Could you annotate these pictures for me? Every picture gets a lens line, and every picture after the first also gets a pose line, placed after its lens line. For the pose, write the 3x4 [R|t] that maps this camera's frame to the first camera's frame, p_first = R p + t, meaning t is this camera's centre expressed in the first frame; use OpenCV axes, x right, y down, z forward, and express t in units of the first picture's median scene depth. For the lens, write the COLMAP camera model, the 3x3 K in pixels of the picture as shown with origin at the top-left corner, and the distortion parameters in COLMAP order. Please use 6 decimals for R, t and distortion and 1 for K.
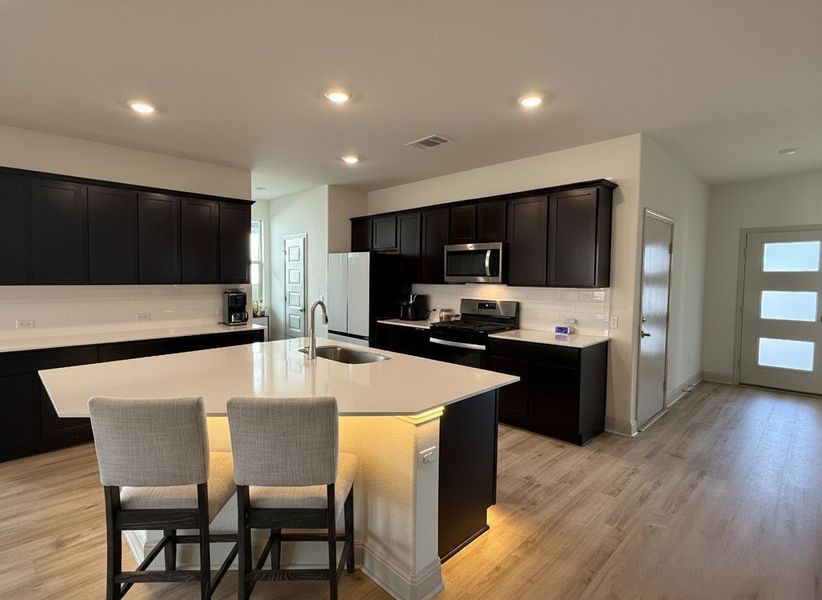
lens RADIAL K [[407.3, 0, 411.0], [0, 407.3, 300.0], [0, 0, 1]] dist [-0.000300, -0.000160]
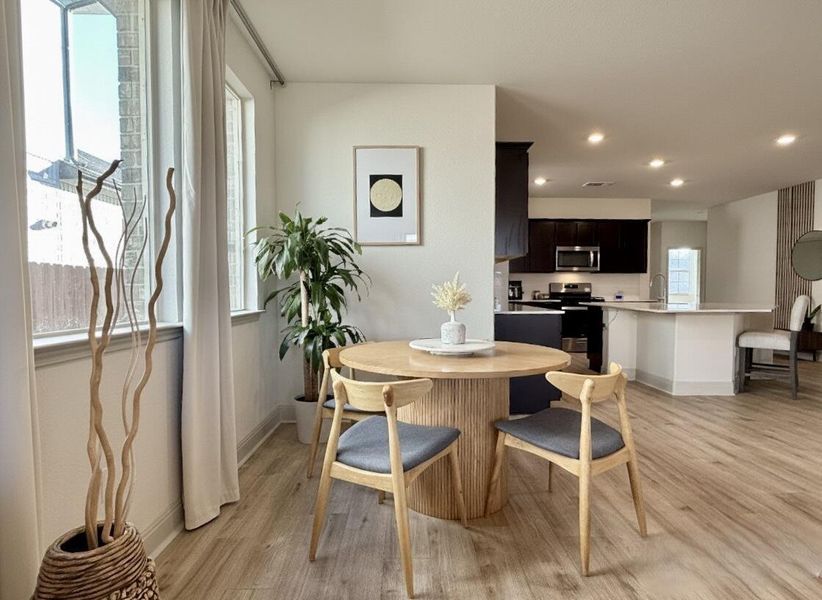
lens RADIAL K [[437.3, 0, 410.2], [0, 437.3, 305.5], [0, 0, 1]] dist [-0.017692, -0.000988]
pose [[0.698269, -0.033035, 0.715073, -1.563657], [0.044816, 0.998992, 0.002389, 0.060252], [-0.714432, 0.030378, 0.699046, 0.280077]]
